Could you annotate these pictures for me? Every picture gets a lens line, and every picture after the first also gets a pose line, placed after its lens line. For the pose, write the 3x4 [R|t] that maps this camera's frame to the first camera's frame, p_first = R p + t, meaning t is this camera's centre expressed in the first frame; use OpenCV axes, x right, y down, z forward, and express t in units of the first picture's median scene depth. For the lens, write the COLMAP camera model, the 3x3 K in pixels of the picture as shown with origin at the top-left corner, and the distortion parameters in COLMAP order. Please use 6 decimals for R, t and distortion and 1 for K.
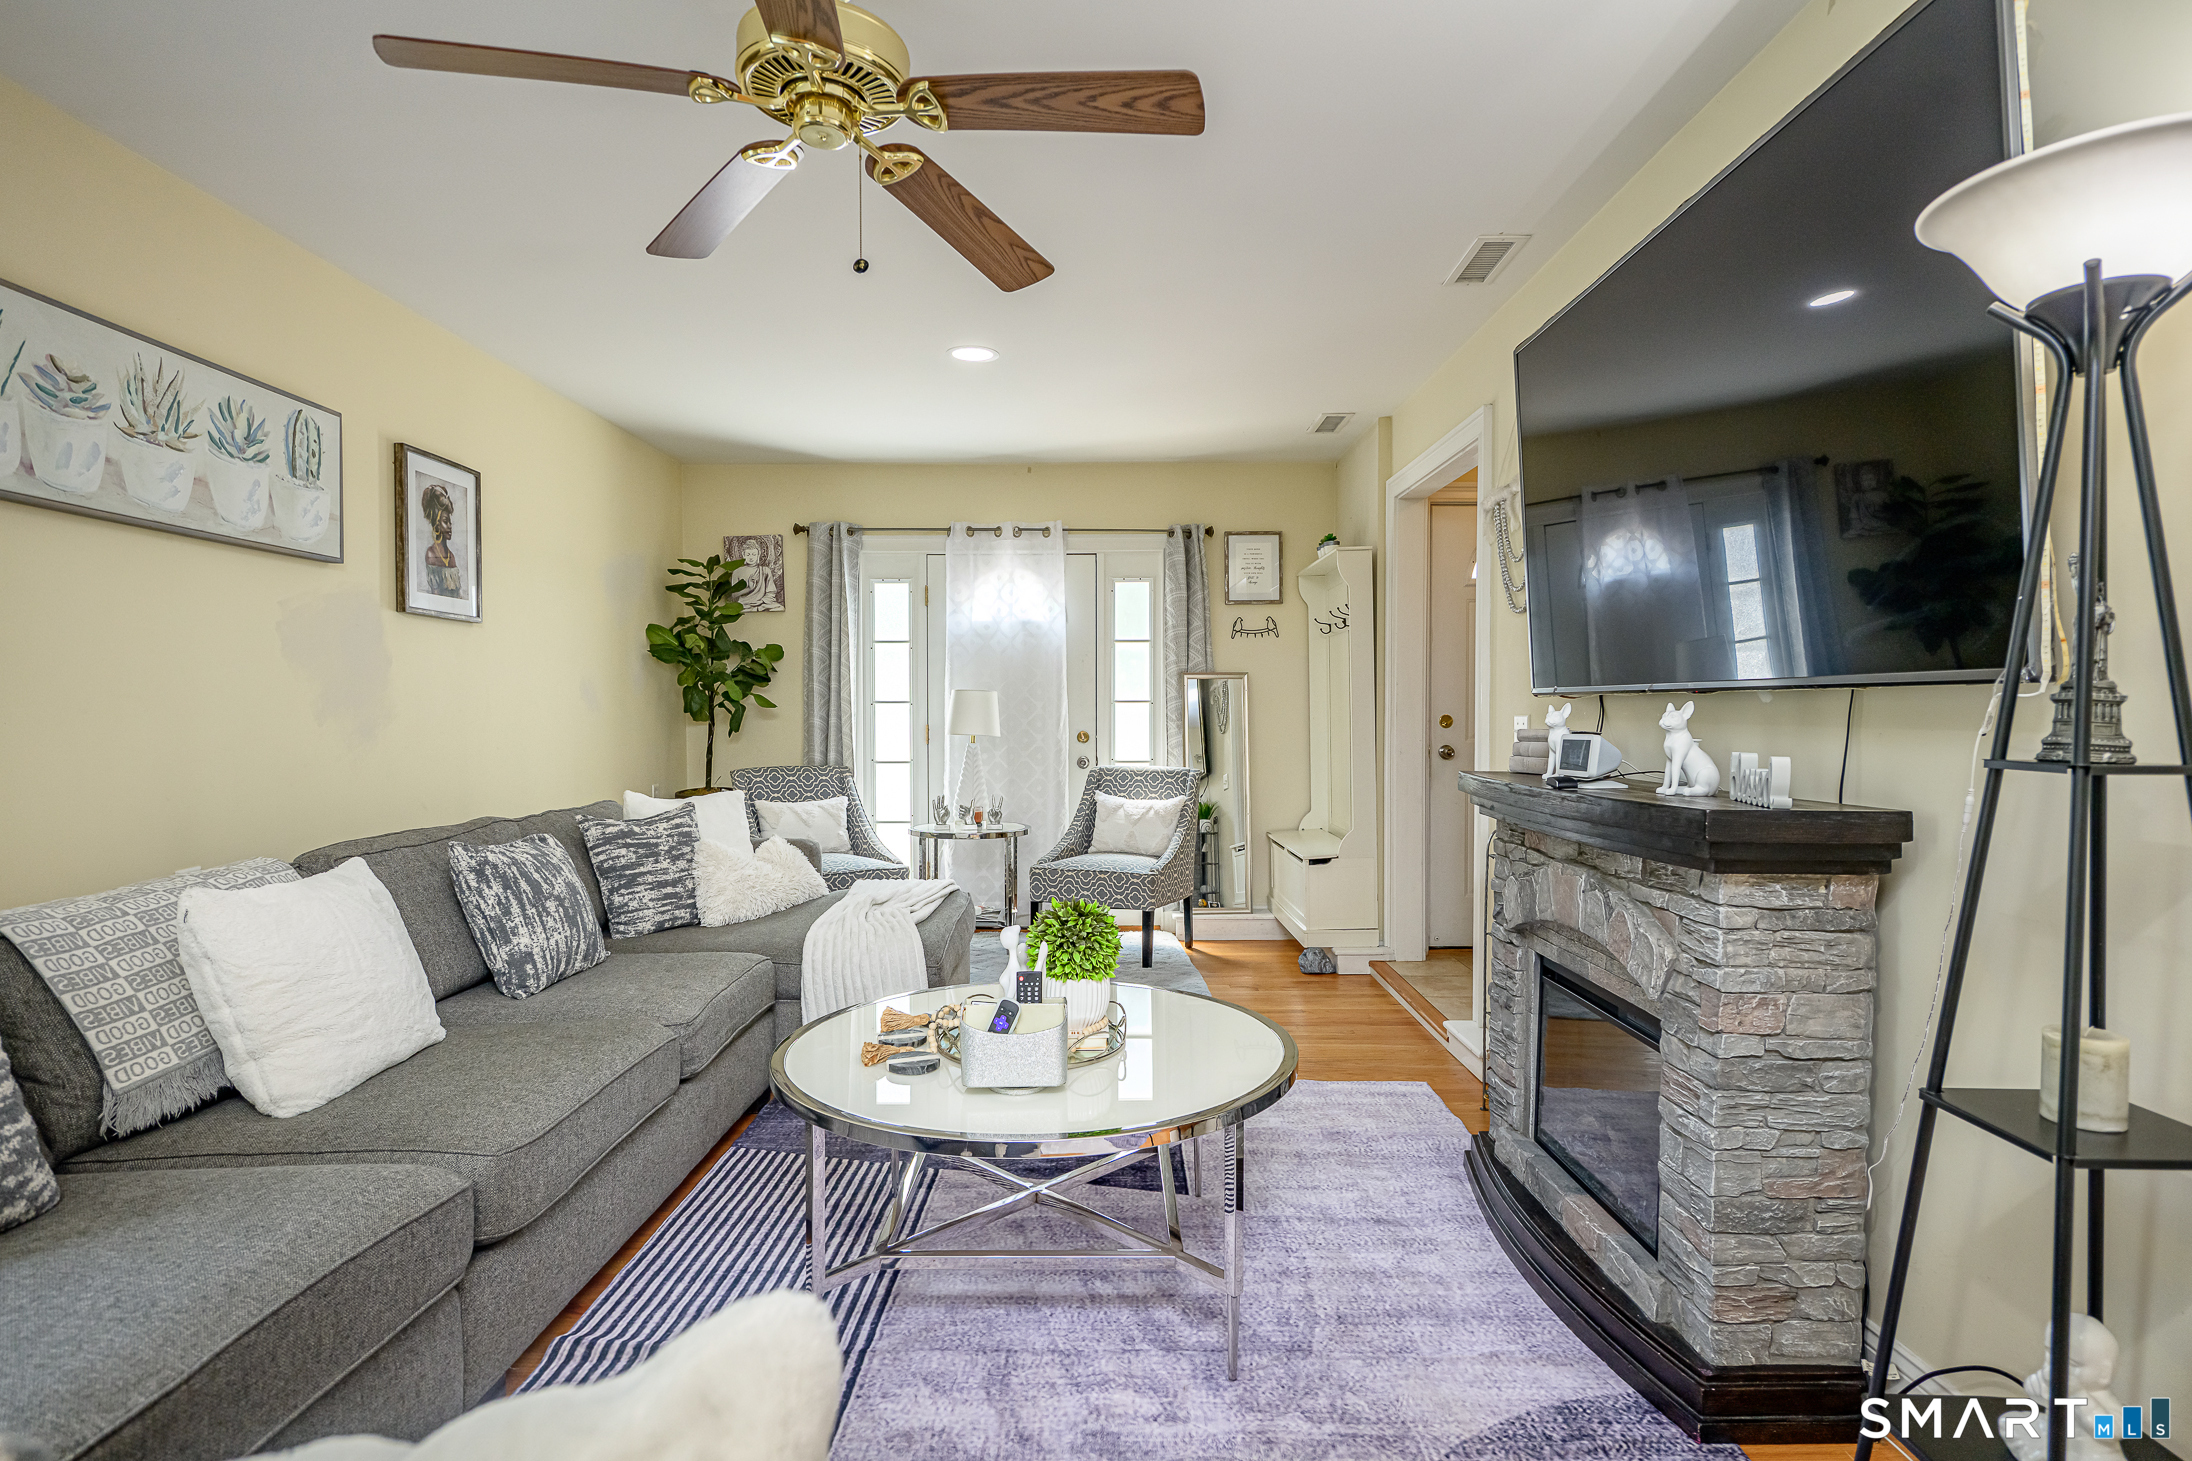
lens RADIAL K [[1112.8, 0, 1086.1], [0, 1112.8, 733.8], [0, 0, 1]] dist [-0.002633, -0.000771]
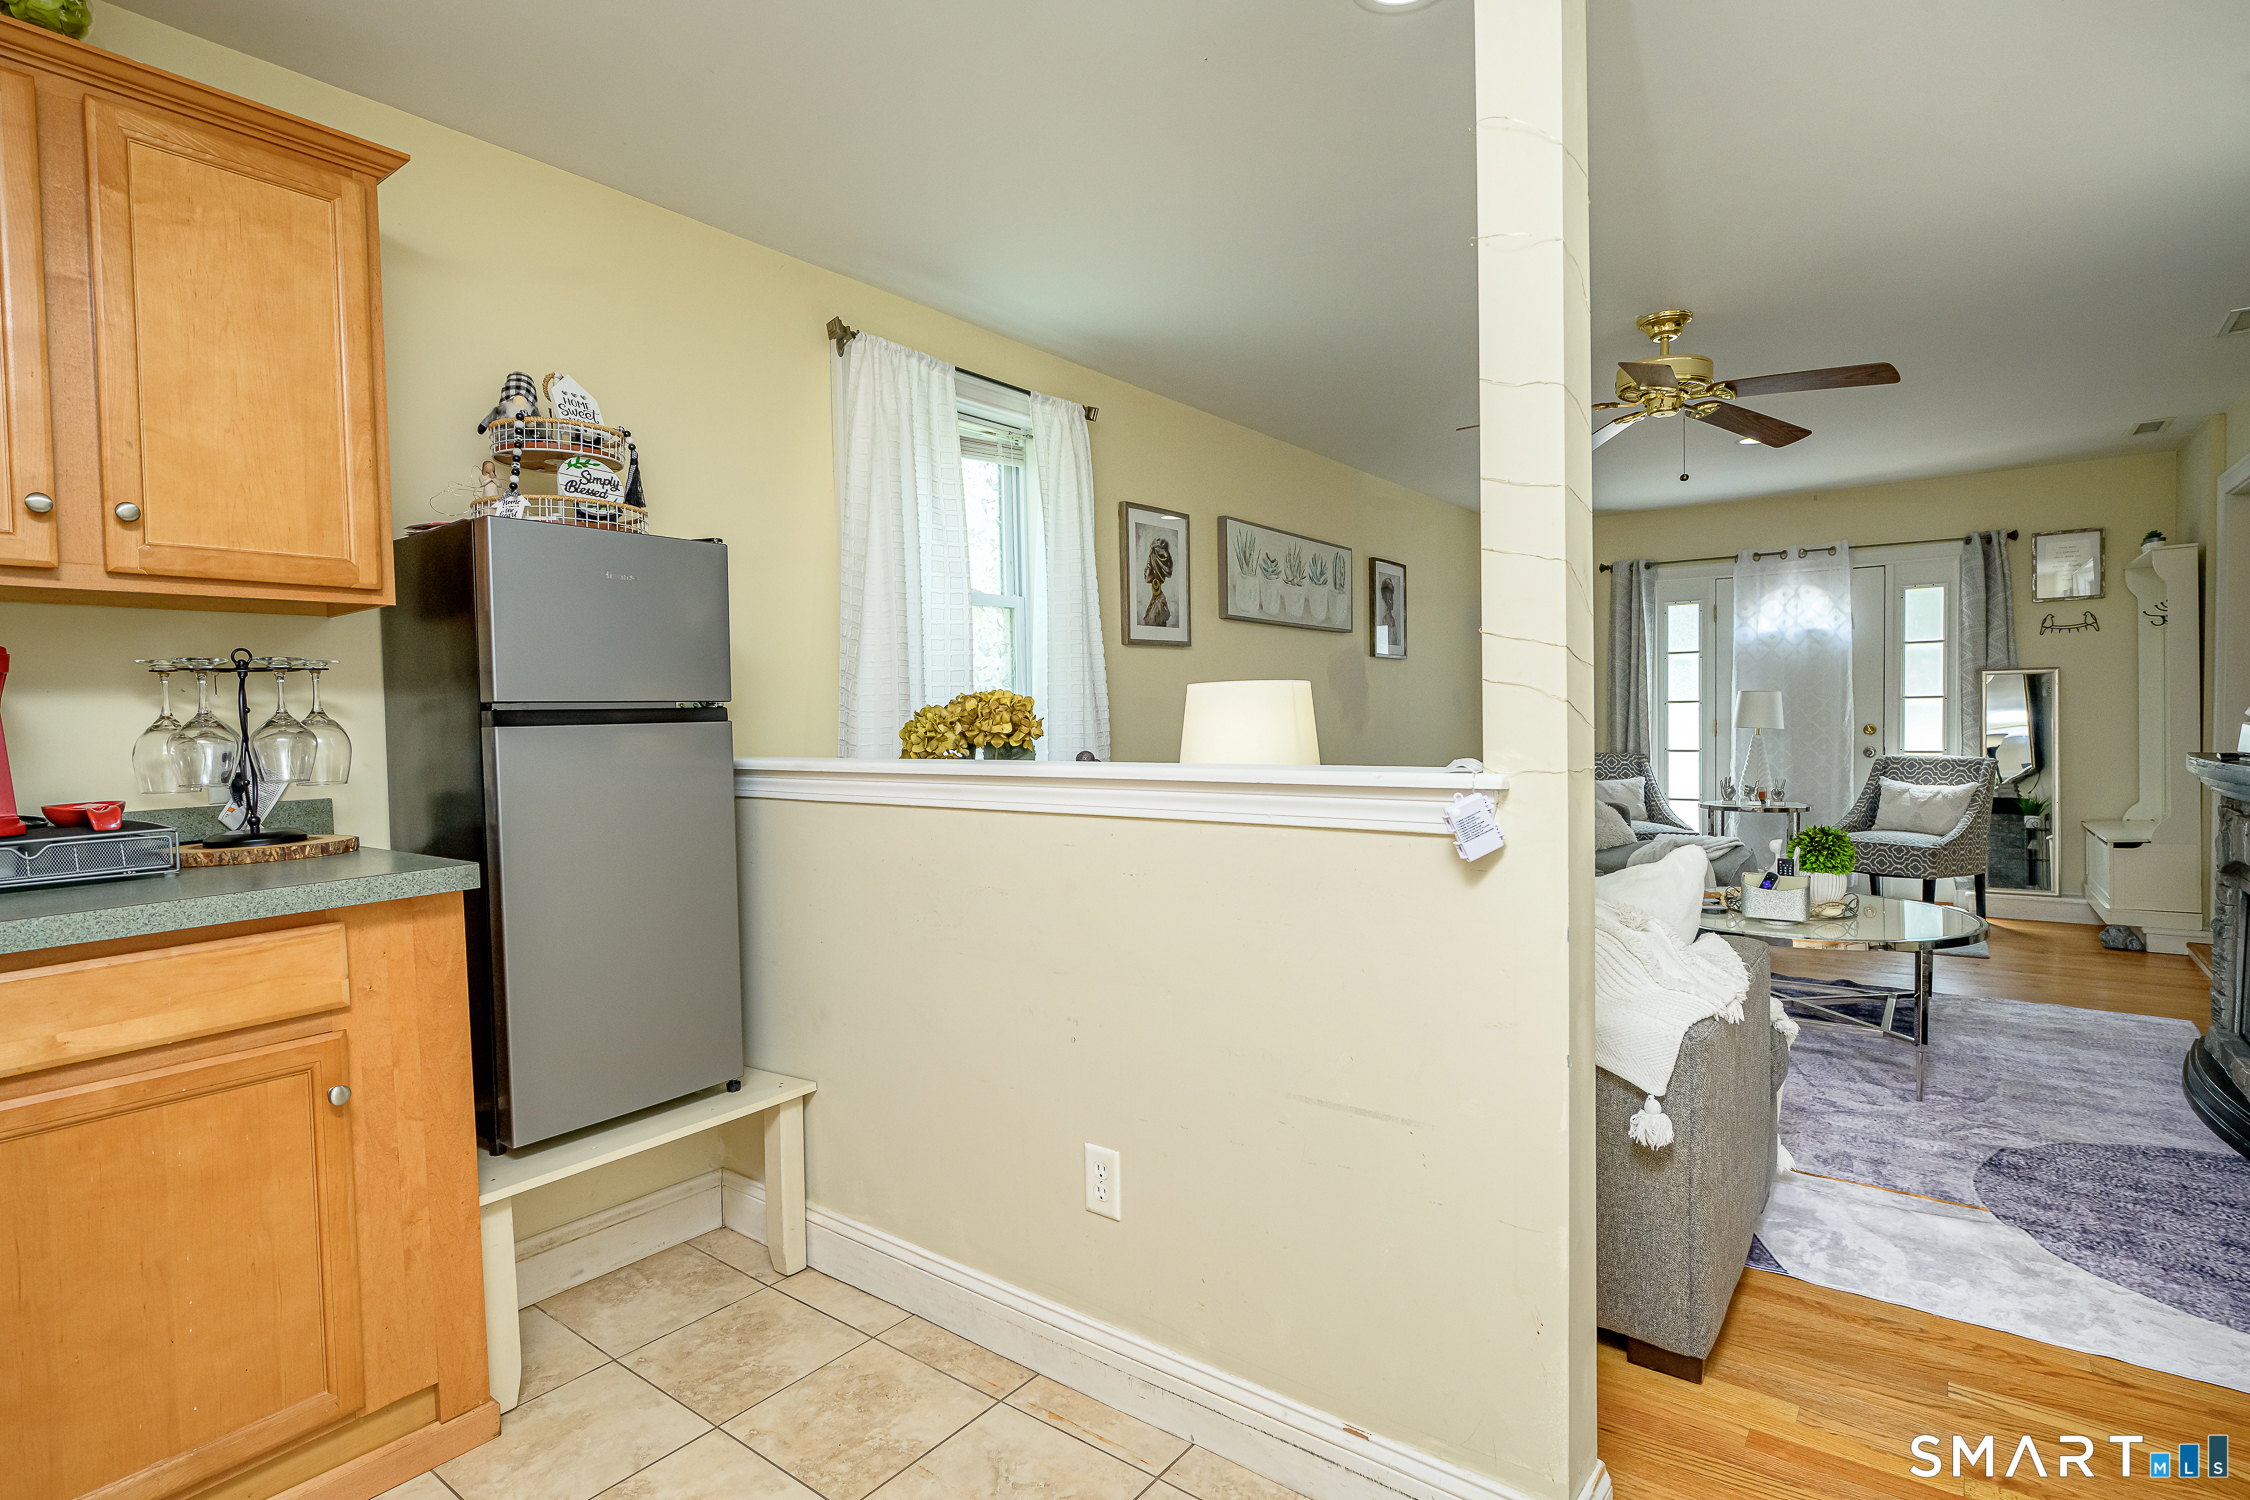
lens RADIAL K [[1142.3, 0, 1114.9], [0, 1142.3, 753.4], [0, 0, 1]] dist [-0.002633, -0.000771]
pose [[0.813821, 0.007710, -0.581064, 0.048783], [0.004013, 0.999814, 0.018887, 0.002227], [0.581101, -0.017702, 0.813639, -0.401127]]
